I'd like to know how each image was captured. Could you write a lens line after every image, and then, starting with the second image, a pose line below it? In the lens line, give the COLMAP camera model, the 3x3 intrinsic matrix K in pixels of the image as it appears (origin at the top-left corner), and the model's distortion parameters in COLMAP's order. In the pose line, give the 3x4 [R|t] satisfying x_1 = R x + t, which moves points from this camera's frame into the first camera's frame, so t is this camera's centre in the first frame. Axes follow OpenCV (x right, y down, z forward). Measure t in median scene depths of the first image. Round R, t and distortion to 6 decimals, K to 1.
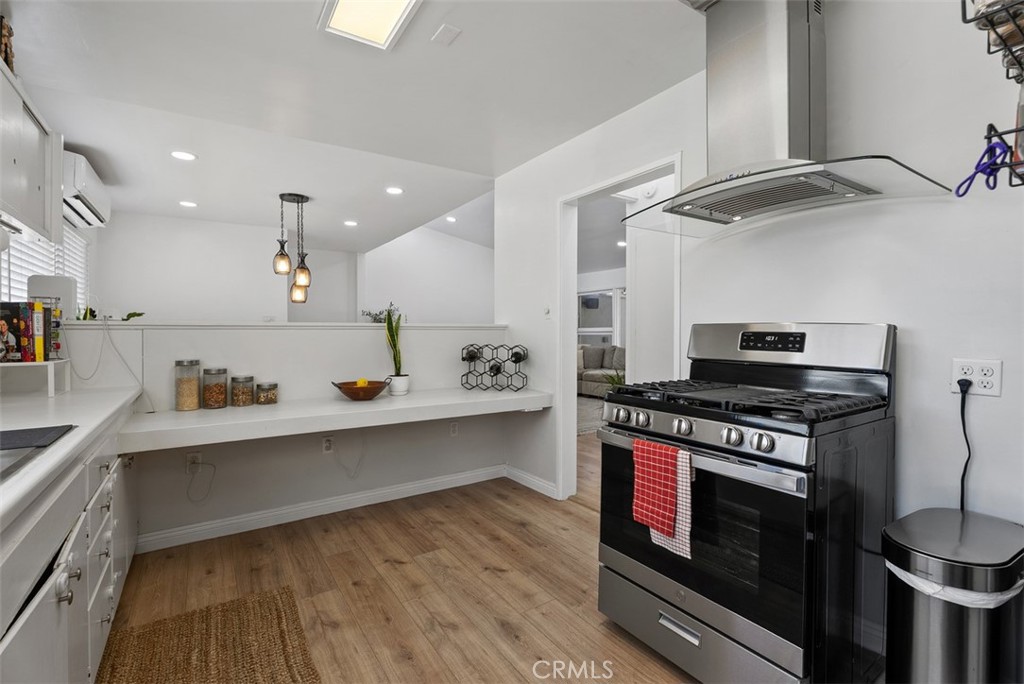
lens RADIAL K [[457.4, 0, 512.0], [0, 457.4, 342.0], [0, 0, 1]] dist [0.004423, 0.001010]
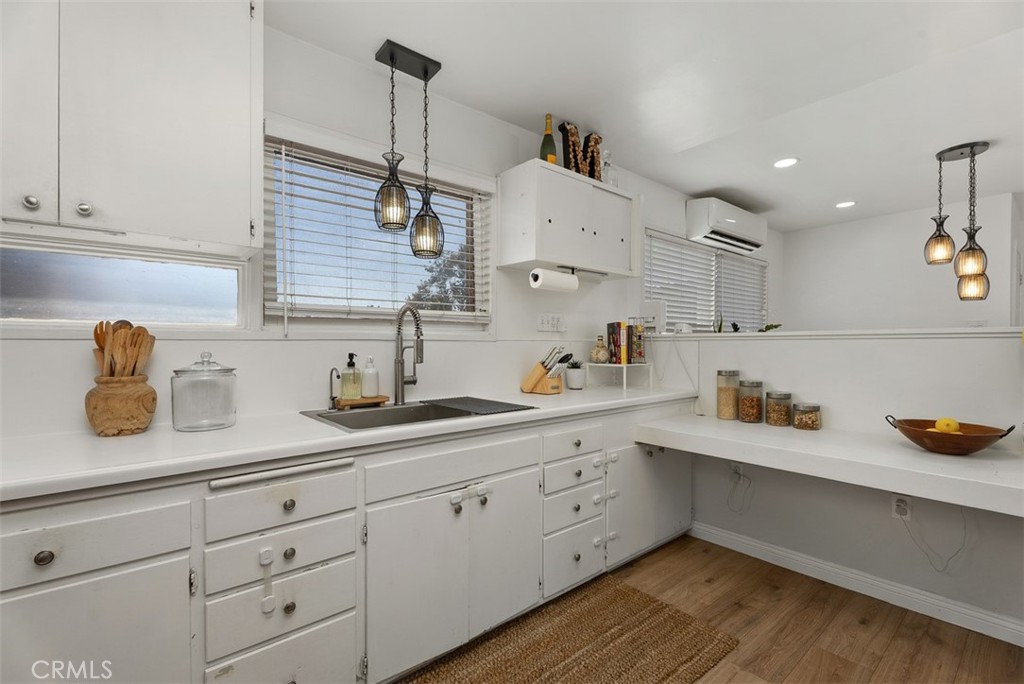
lens RADIAL K [[460.1, 0, 512.6], [0, 460.1, 349.1], [0, 0, 1]] dist [0.001216, 0.000156]
pose [[0.107978, 0.013526, -0.994061, 0.252731], [-0.019372, 0.999746, 0.011499, -0.010079], [0.993965, 0.018016, 0.108212, 0.389845]]
